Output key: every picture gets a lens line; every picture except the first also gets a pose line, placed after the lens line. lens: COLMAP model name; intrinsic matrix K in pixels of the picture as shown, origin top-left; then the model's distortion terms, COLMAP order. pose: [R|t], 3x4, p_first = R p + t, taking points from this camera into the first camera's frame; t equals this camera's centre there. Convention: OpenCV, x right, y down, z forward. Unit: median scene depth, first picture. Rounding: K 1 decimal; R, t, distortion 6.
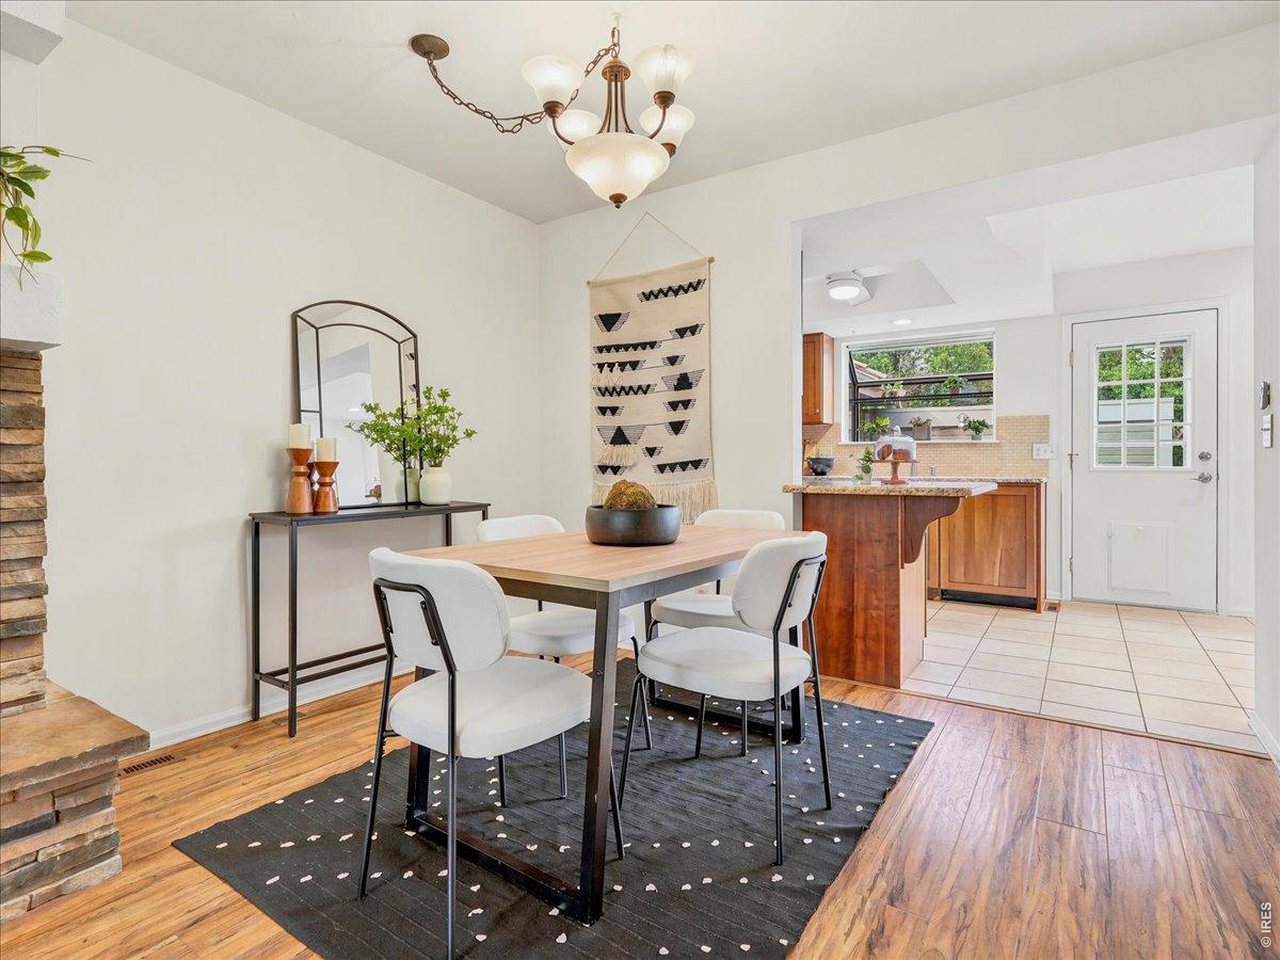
lens RADIAL K [[664.4, 0, 632.9], [0, 664.4, 463.1], [0, 0, 1]] dist [-0.002260, -0.000609]
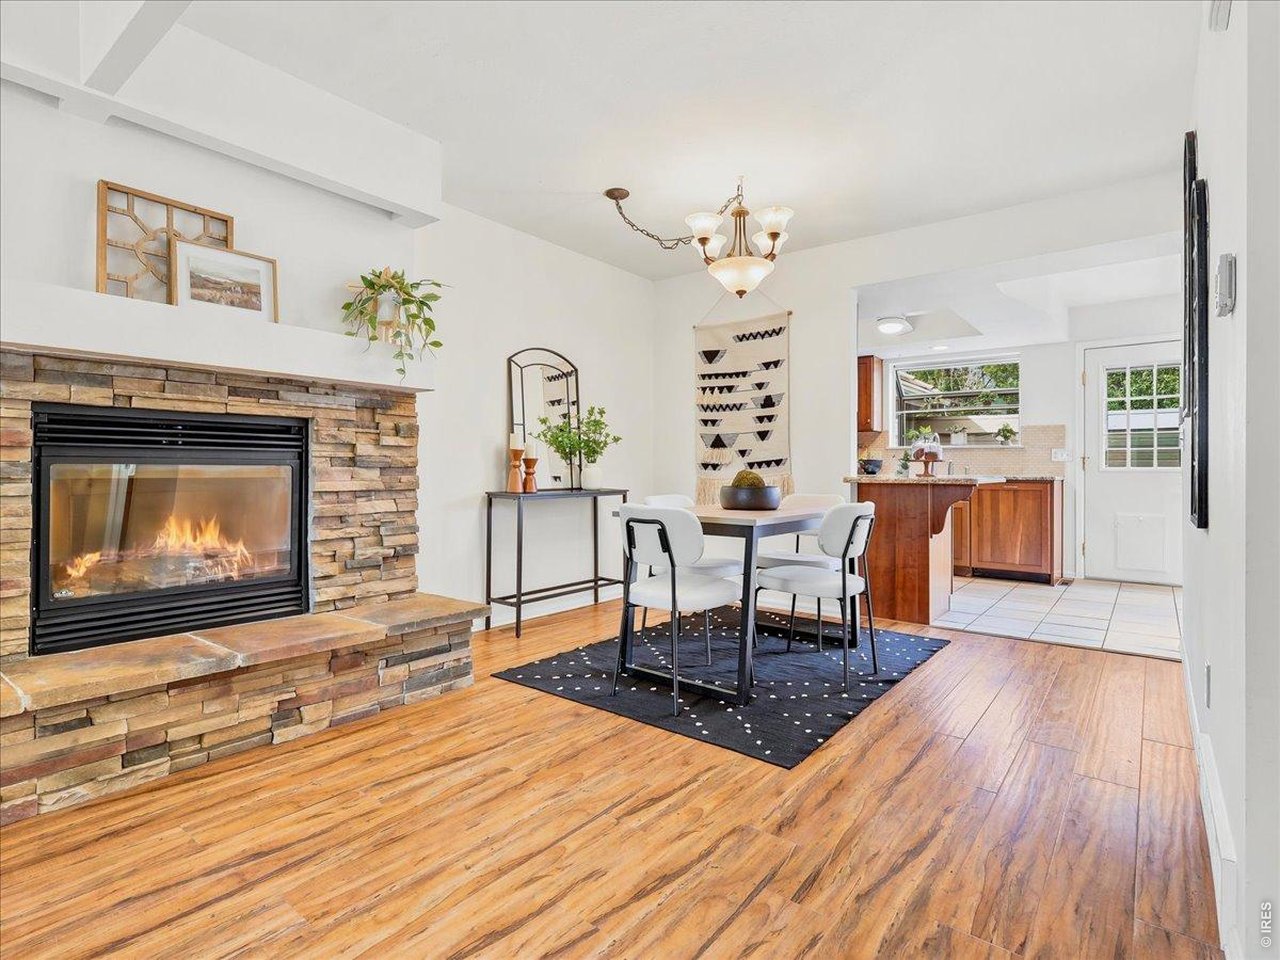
lens RADIAL K [[664.4, 0, 632.9], [0, 664.4, 463.1], [0, 0, 1]] dist [-0.002260, -0.000609]
pose [[0.997601, 0.004967, -0.069054, -0.107062], [-0.005360, 0.999970, -0.005506, 0.012270], [0.069025, 0.005863, 0.997598, -0.379653]]
